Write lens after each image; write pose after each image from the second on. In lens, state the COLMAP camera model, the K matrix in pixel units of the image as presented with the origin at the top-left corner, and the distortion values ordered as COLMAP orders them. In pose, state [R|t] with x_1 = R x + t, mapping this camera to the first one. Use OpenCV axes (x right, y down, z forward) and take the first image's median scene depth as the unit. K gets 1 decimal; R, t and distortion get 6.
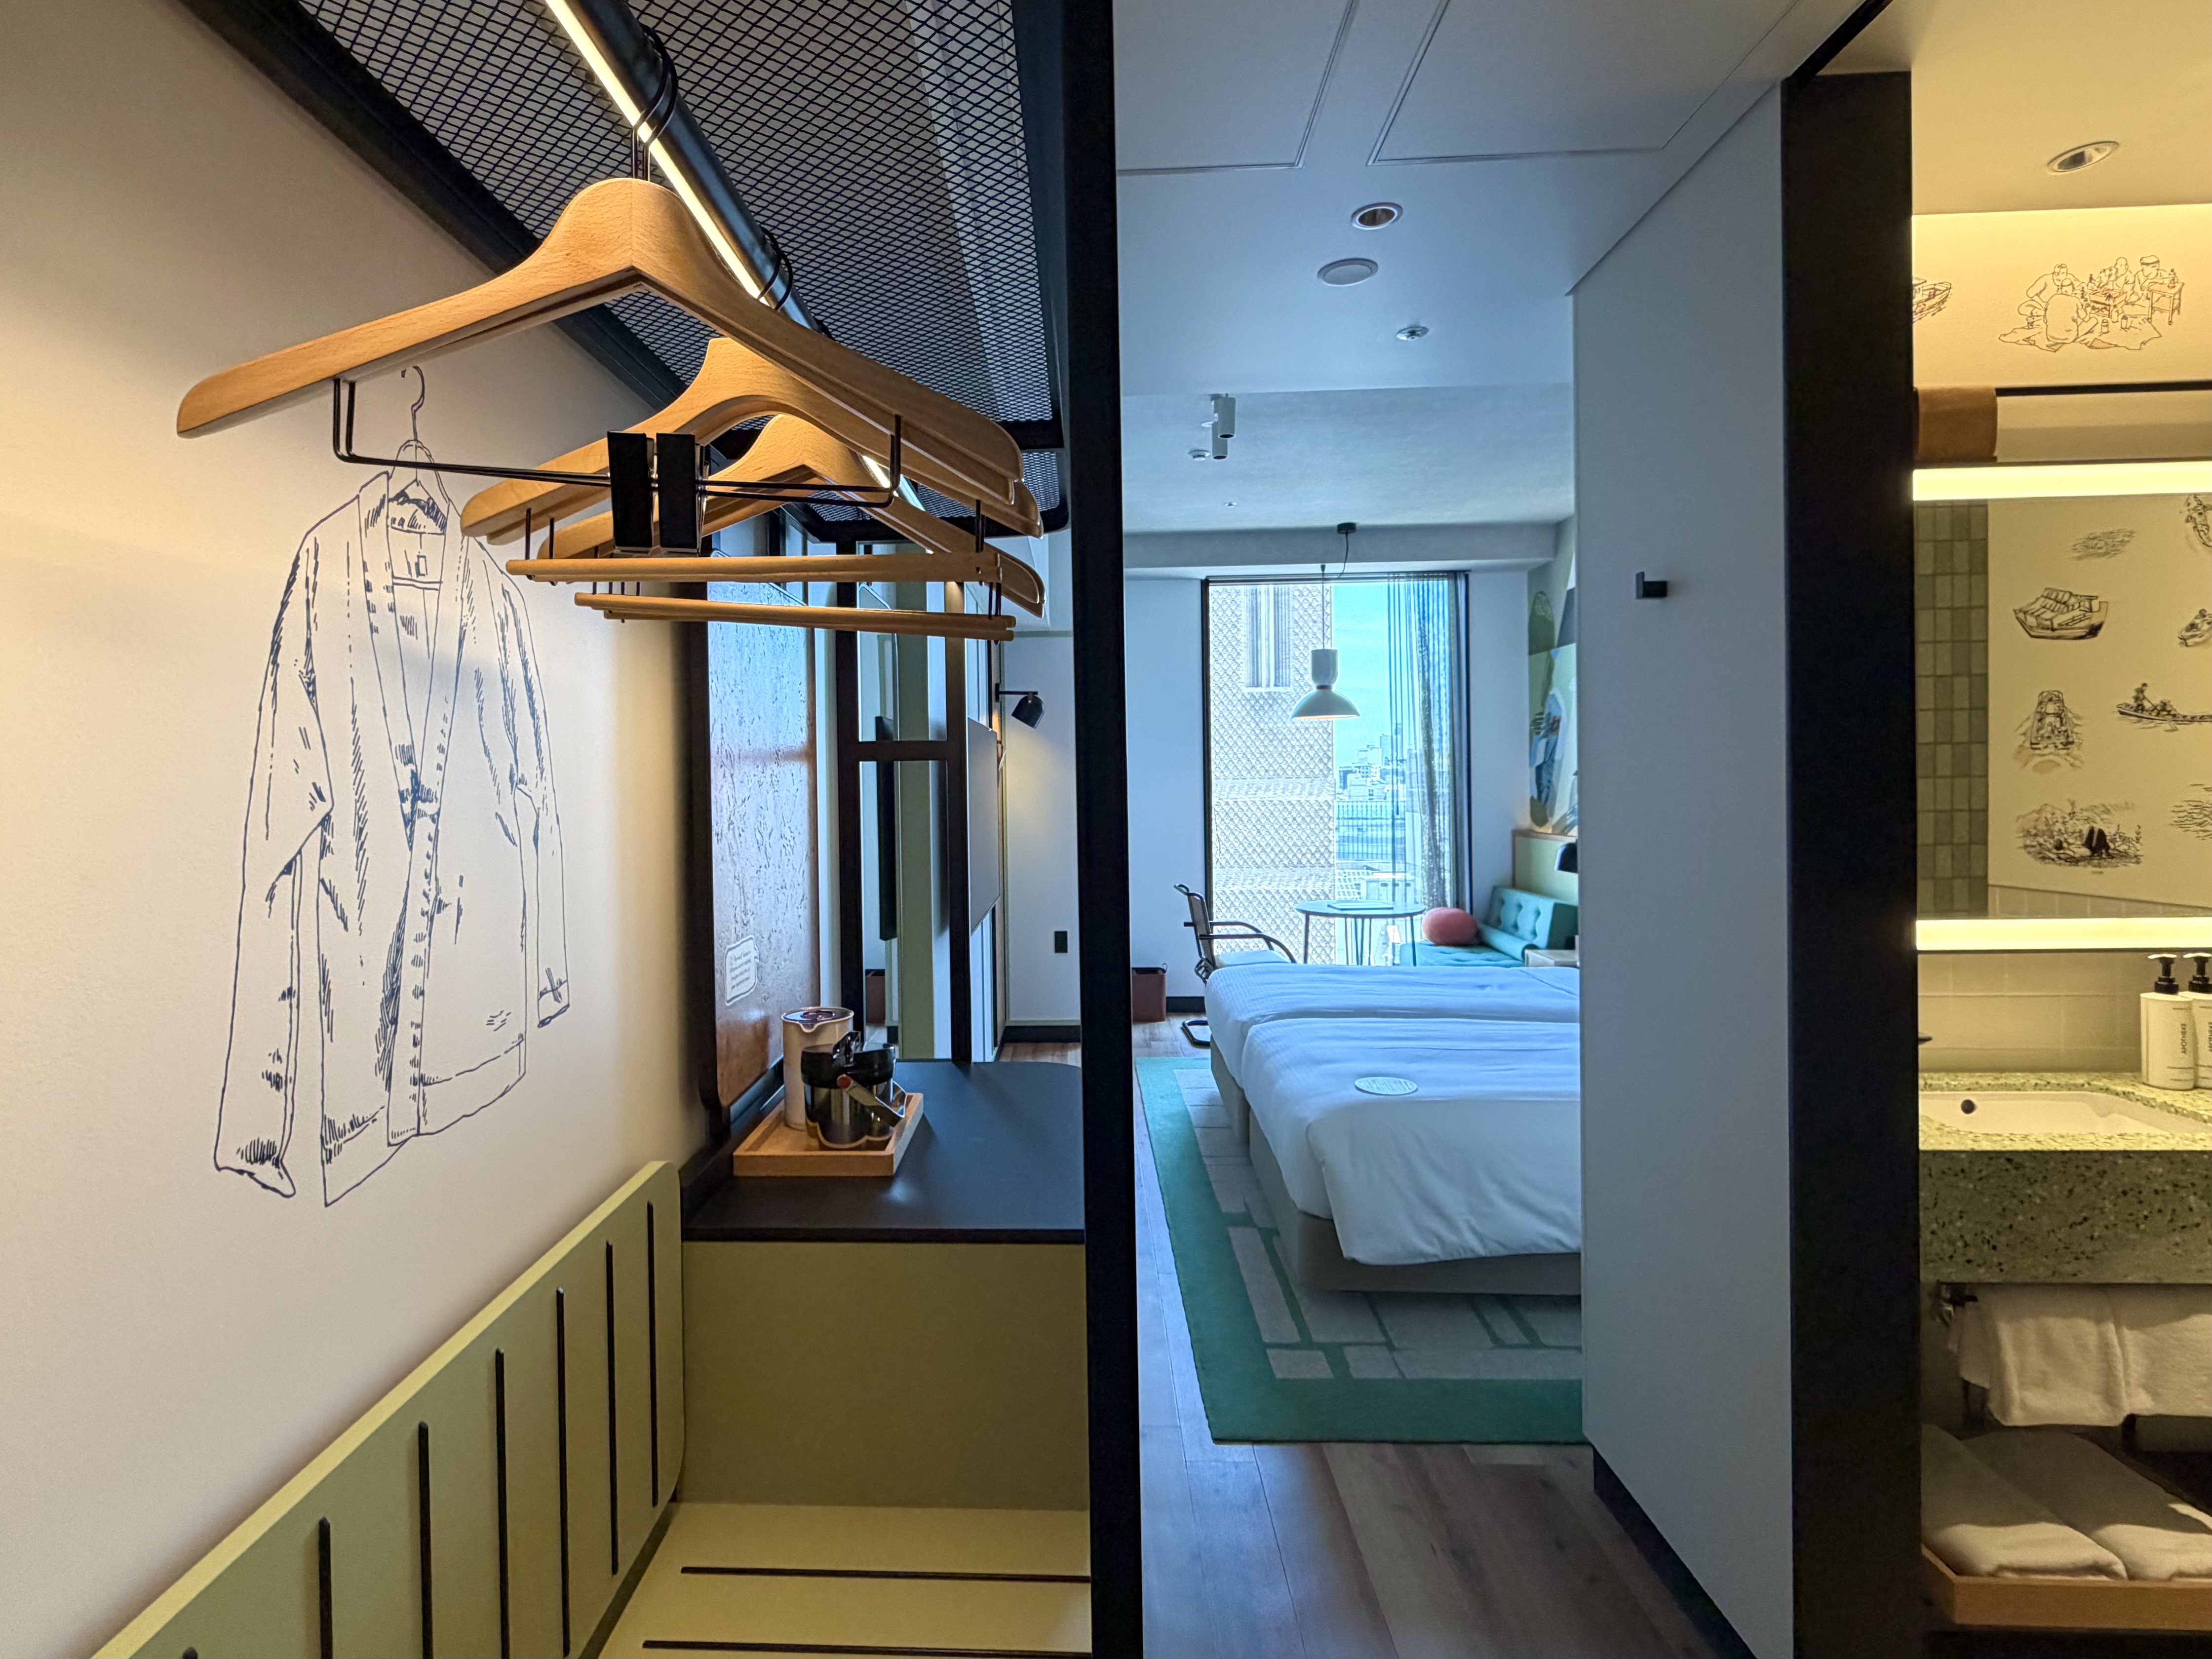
lens RADIAL K [[1102.9, 0, 1042.3], [0, 1102.9, 791.7], [0, 0, 1]] dist [-0.003687, -0.001548]
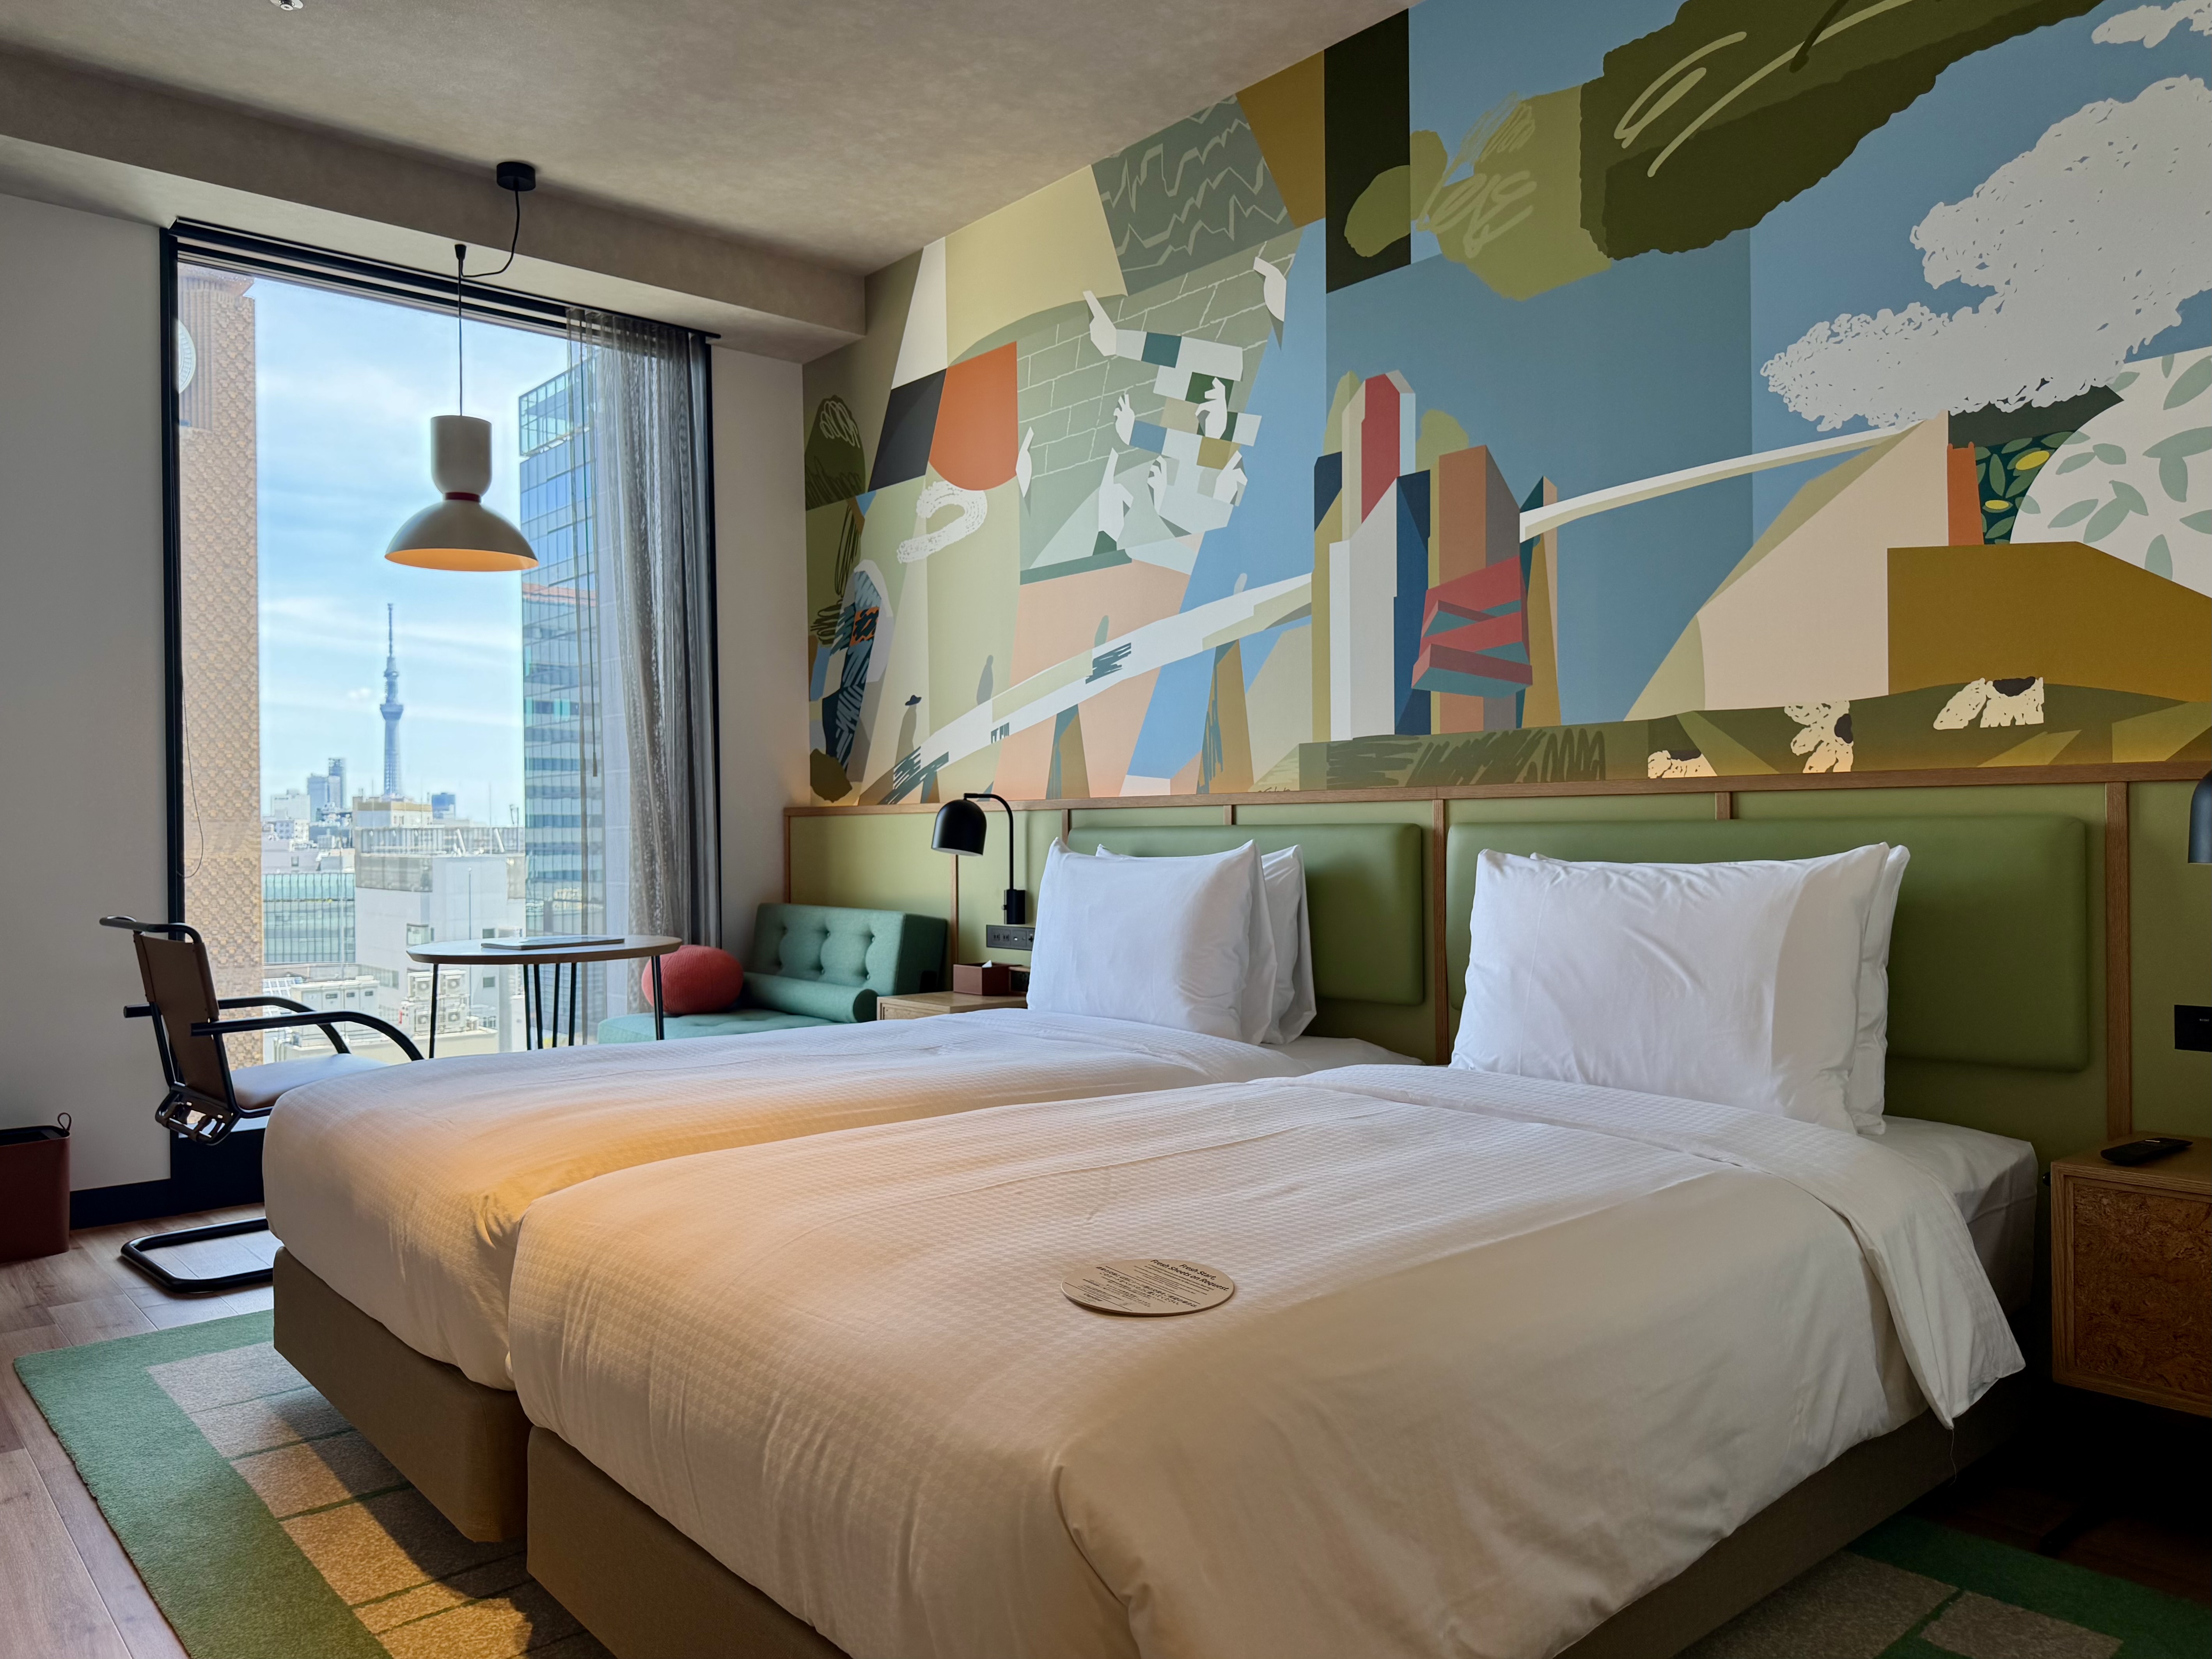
lens RADIAL K [[1567.8, 0, 1114.3], [0, 1567.8, 831.6], [0, 0, 1]] dist [0.028284, -0.011708]
pose [[0.724321, 0.002926, 0.689456, -0.038165], [0.005755, 0.999931, -0.010289, 0.149094], [-0.689438, 0.011420, 0.724254, 0.748403]]
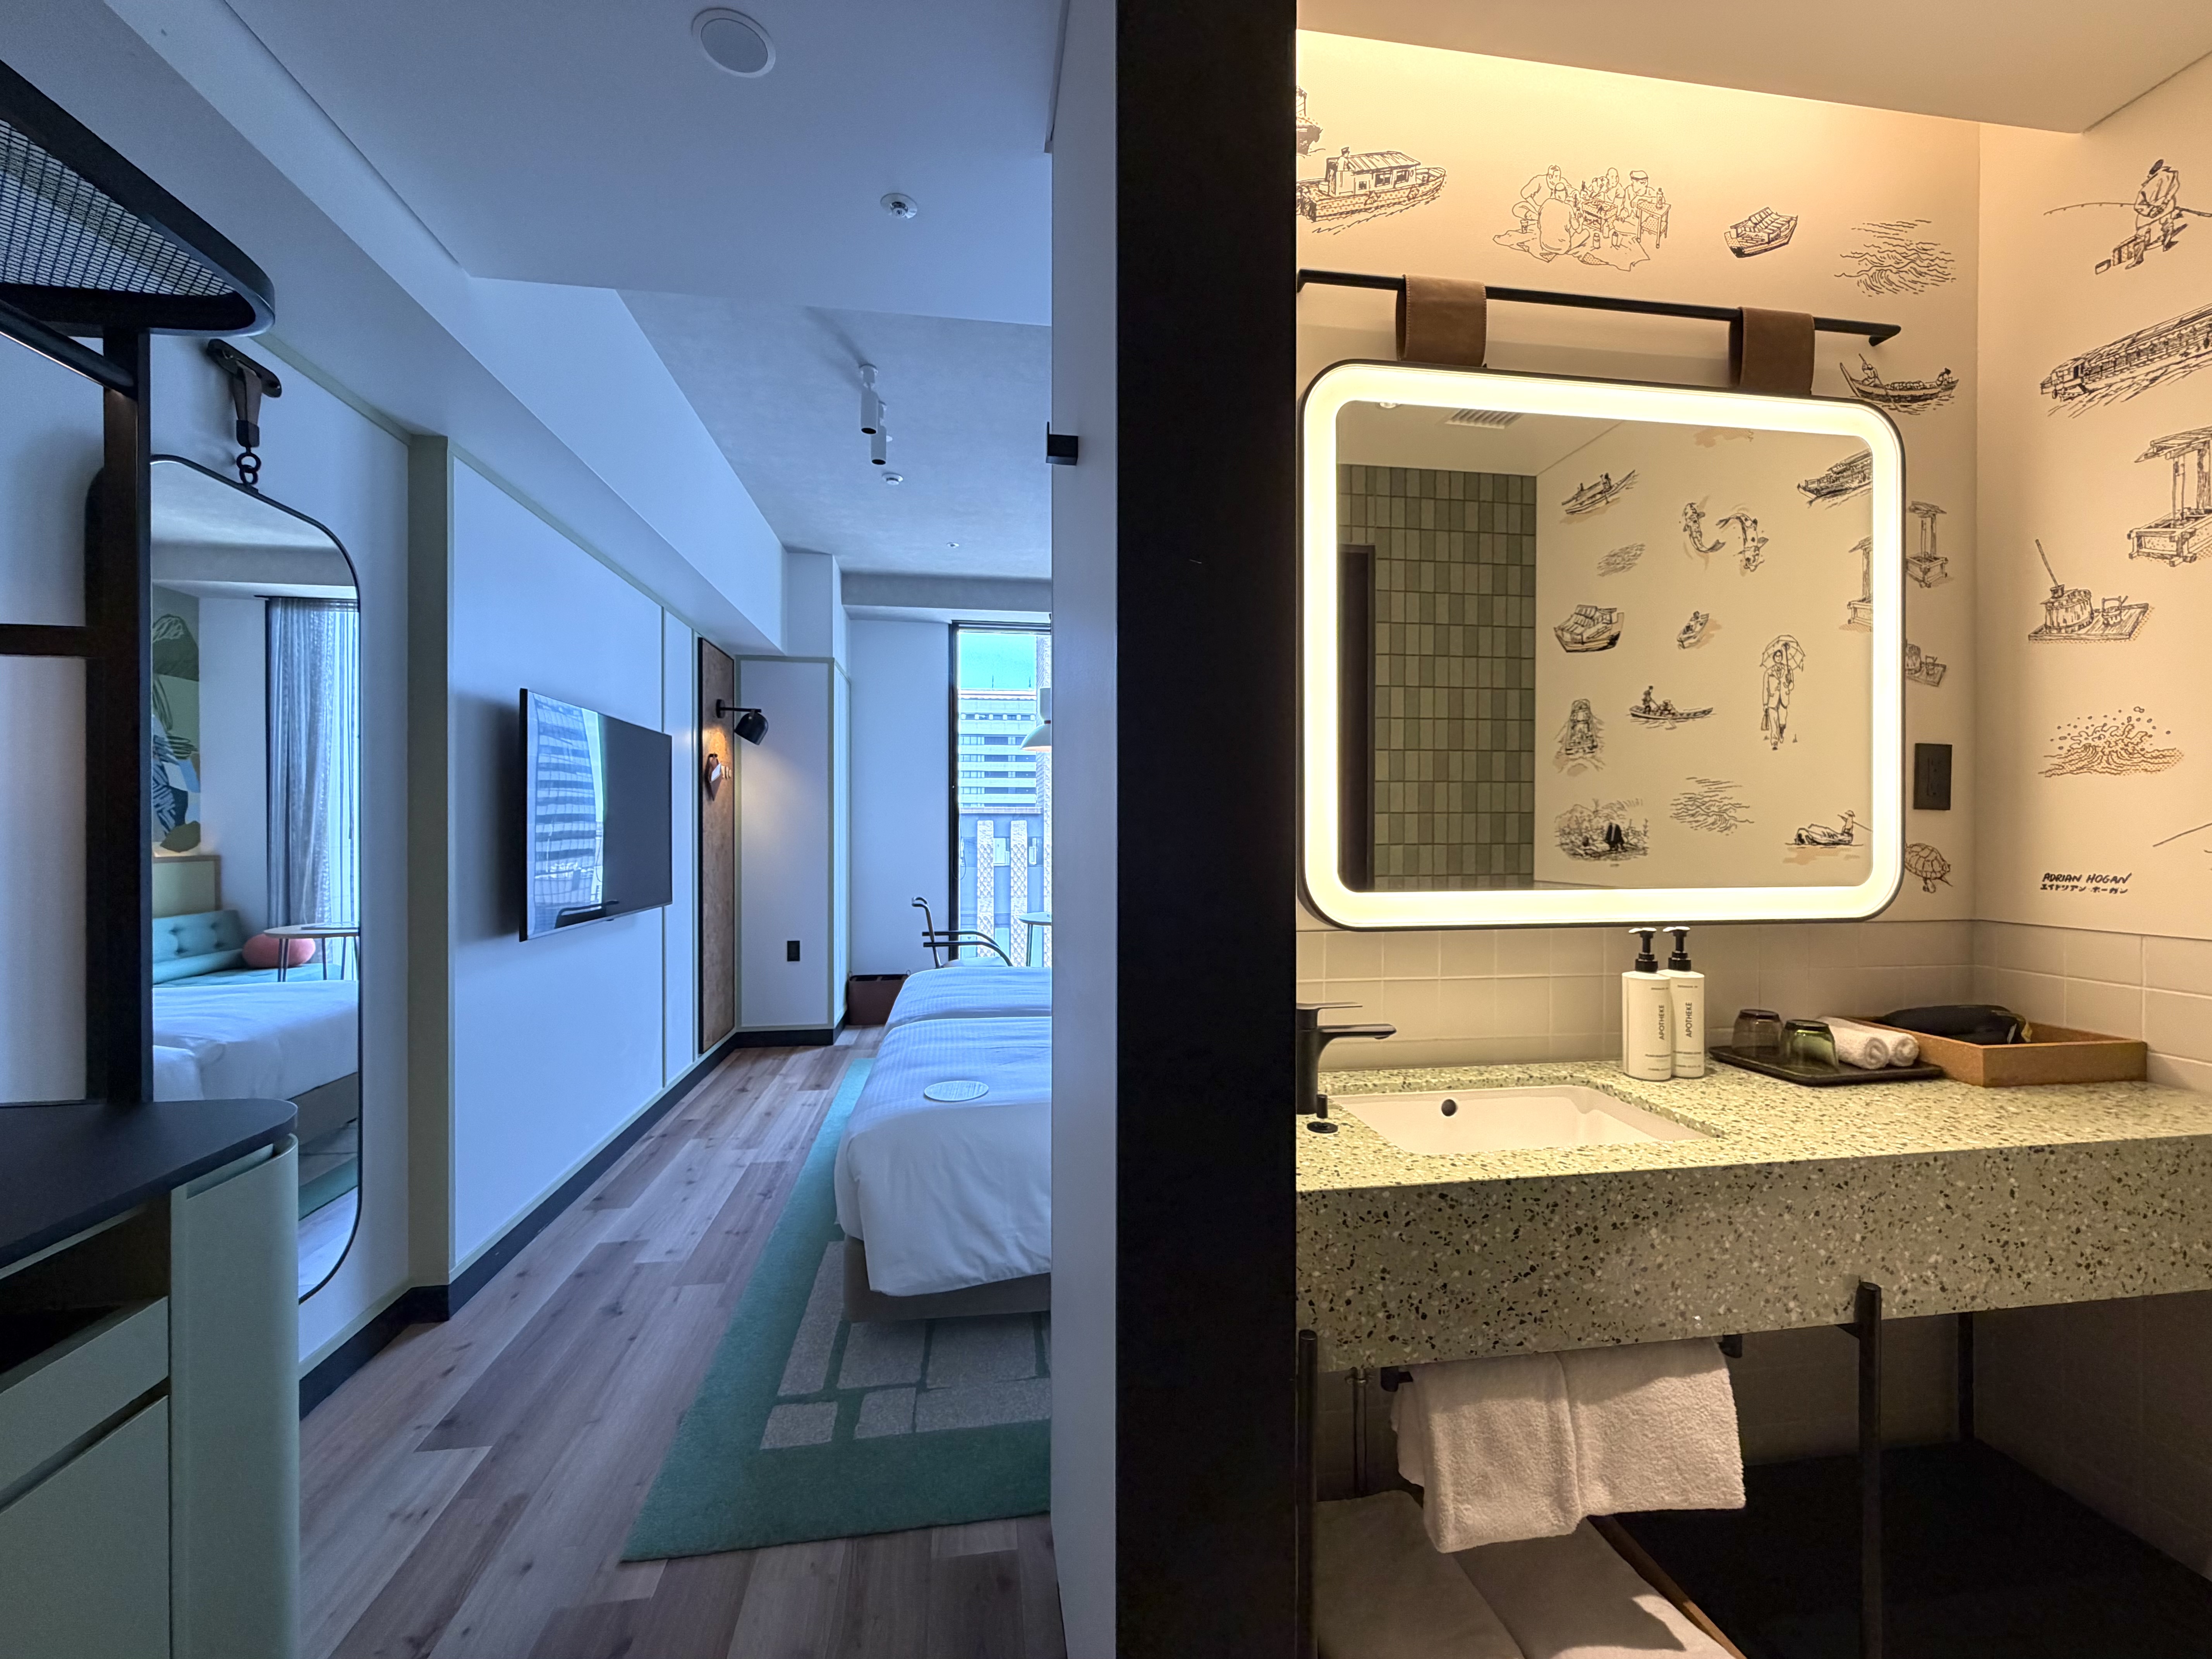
lens RADIAL K [[878.6, 0, 1101.0], [0, 878.6, 830.3], [0, 0, 1]] dist [-0.005827, -0.000375]
pose [[0.979722, 0.014474, 0.199838, 0.321402], [-0.012919, 0.999875, -0.009082, 0.058370], [-0.199945, 0.006316, 0.979787, 0.280338]]
